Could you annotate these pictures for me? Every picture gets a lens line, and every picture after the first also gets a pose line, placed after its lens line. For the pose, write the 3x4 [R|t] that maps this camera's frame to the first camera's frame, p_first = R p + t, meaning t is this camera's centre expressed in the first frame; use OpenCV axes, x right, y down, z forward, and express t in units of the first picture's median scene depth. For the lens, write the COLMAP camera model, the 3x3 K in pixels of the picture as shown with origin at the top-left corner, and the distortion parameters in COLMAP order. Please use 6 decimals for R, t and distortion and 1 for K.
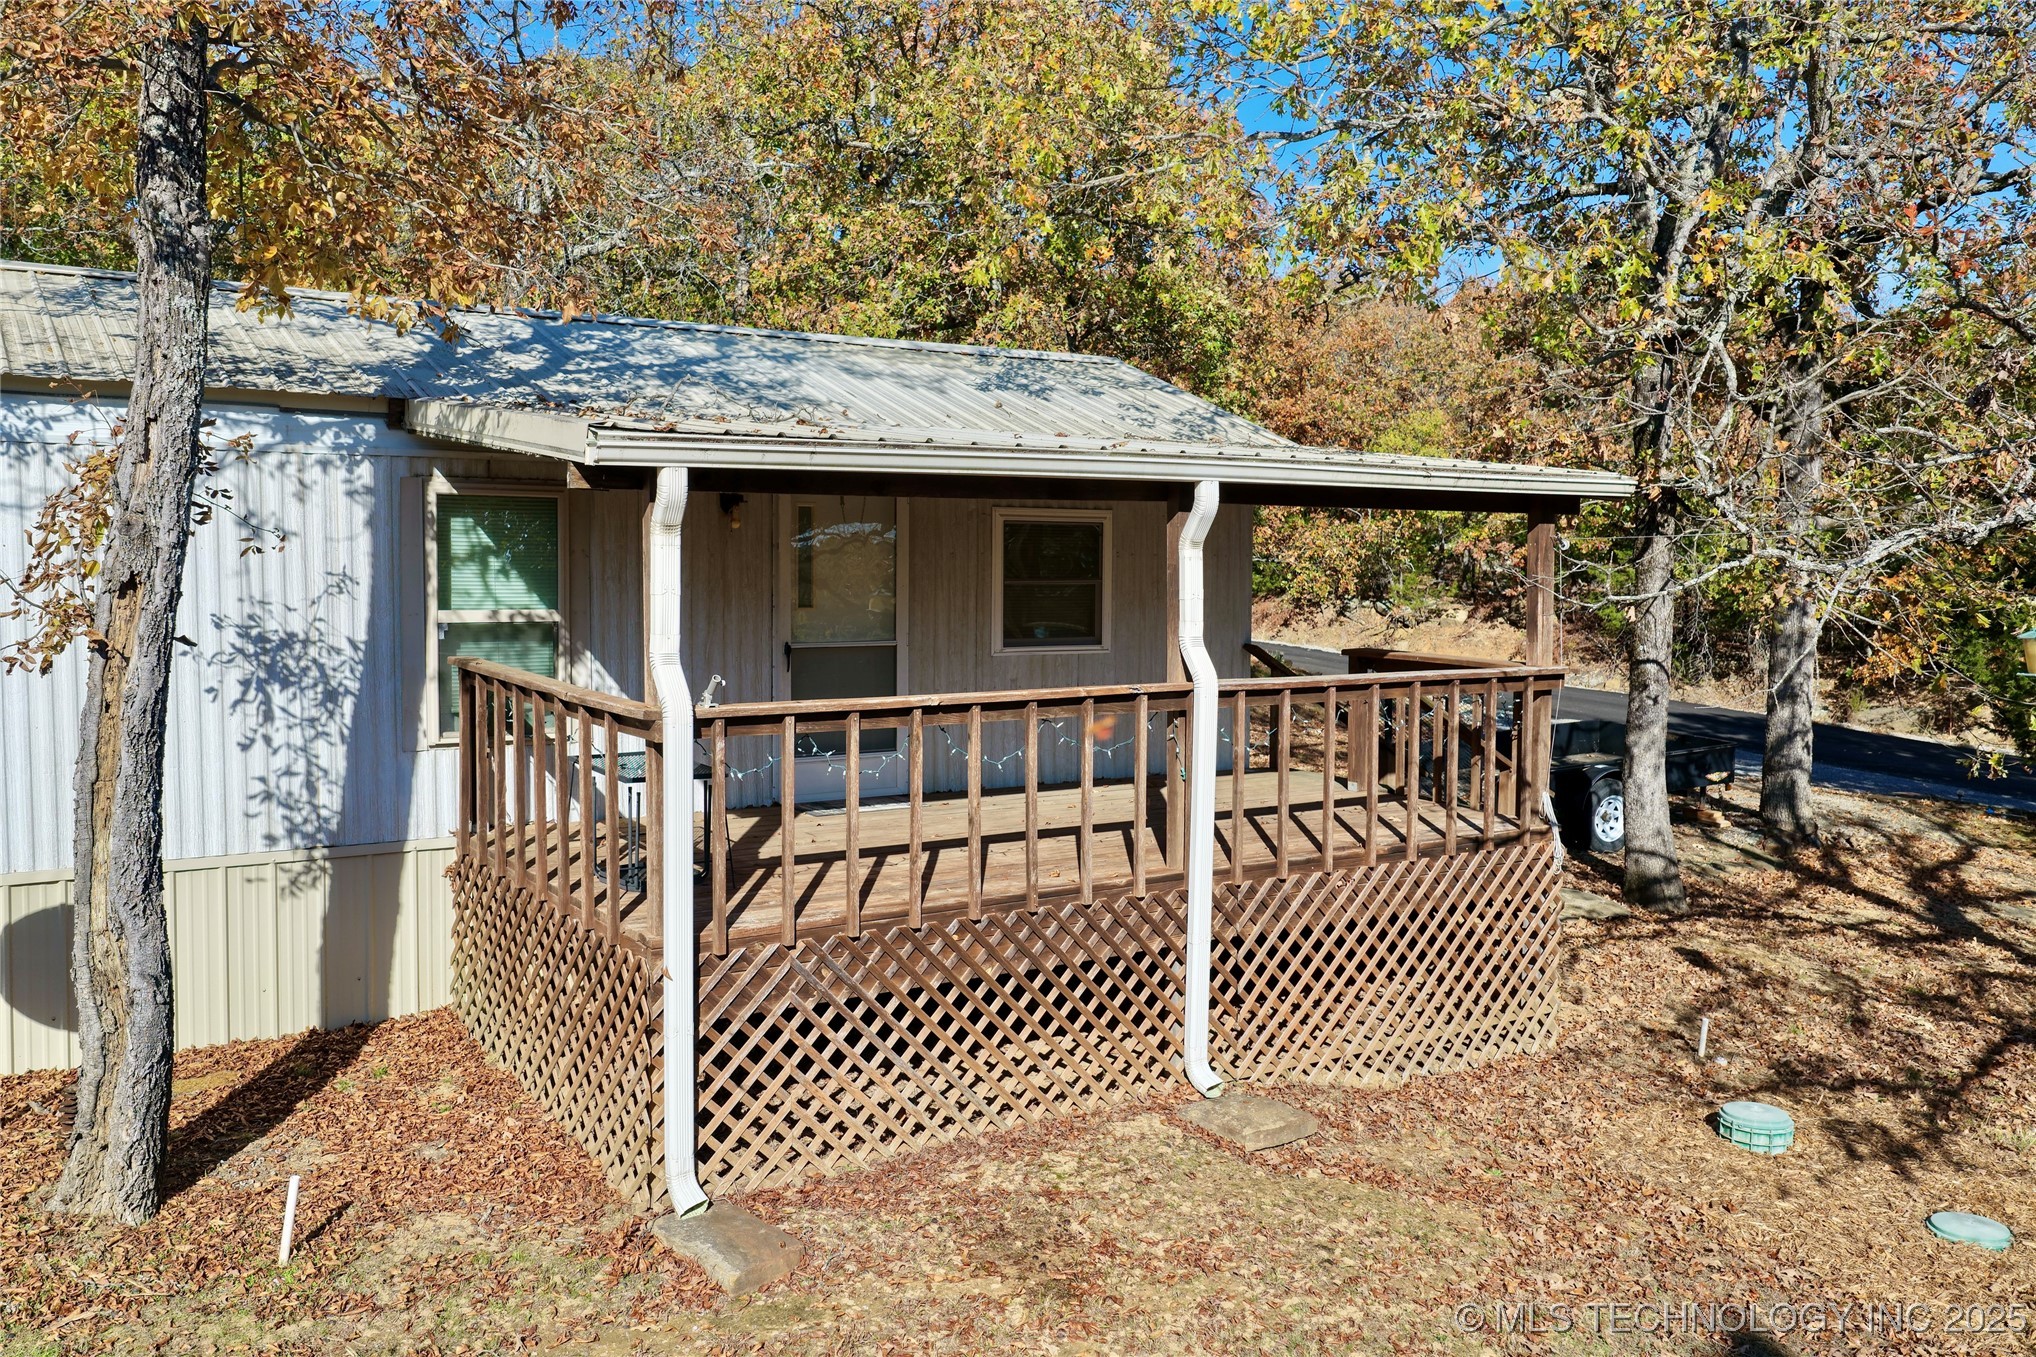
lens RADIAL K [[1680.7, 0, 1018.0], [0, 1680.7, 678.5], [0, 0, 1]] dist [-0.014433, 0.031642]
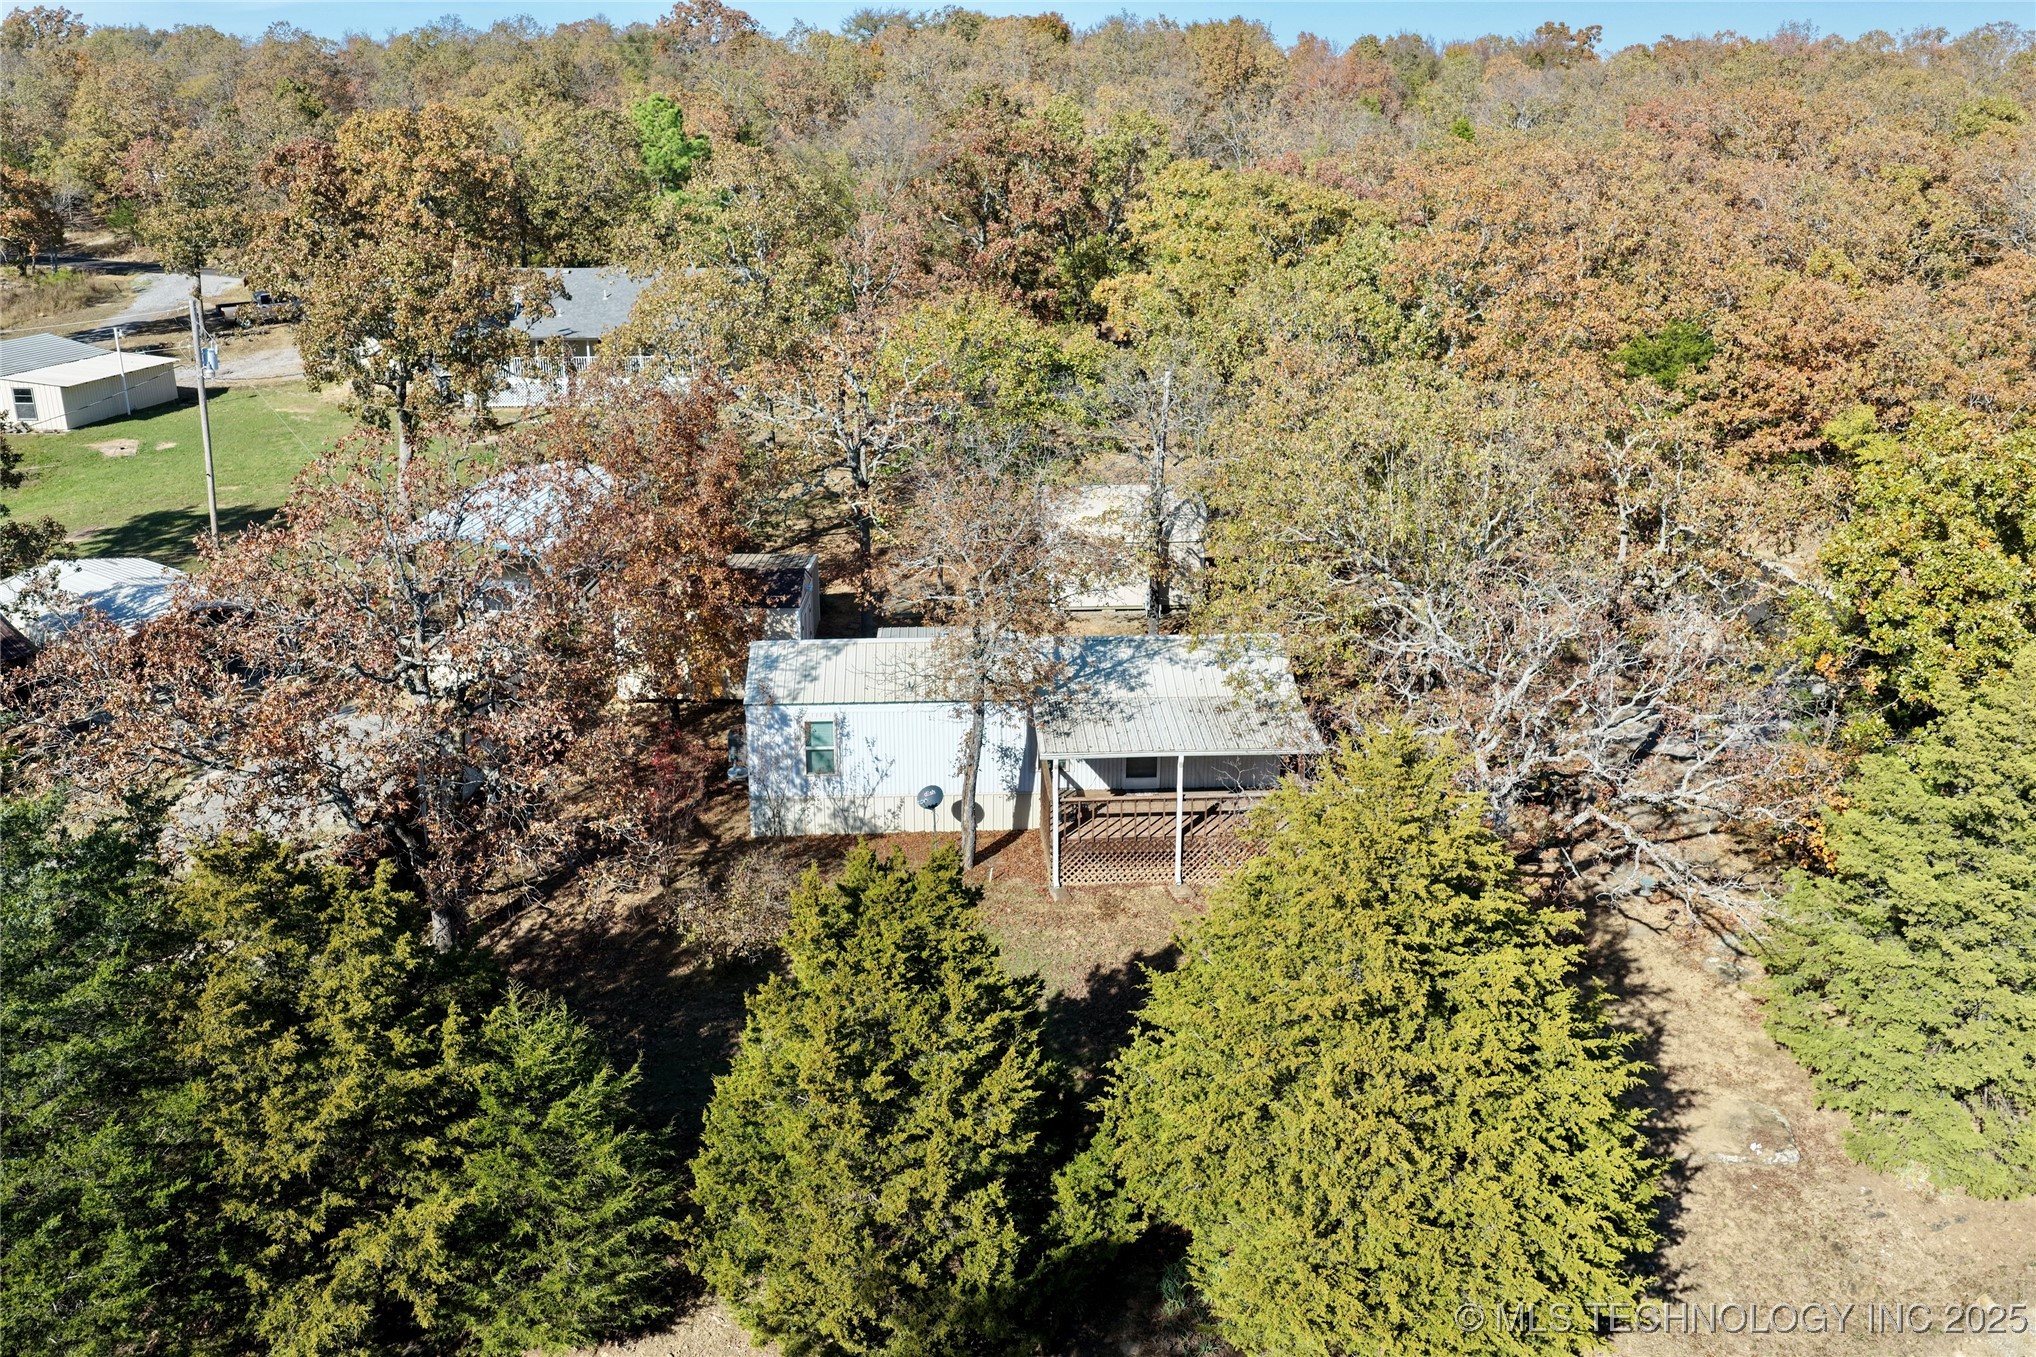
lens RADIAL K [[1680.7, 0, 1018.0], [0, 1680.7, 678.5], [0, 0, 1]] dist [-0.014433, 0.031642]
pose [[0.853456, 0.147457, -0.499868, 1.772818], [-0.021208, 0.968170, 0.249393, -1.294012], [0.520733, -0.202245, 0.829418, -2.634477]]
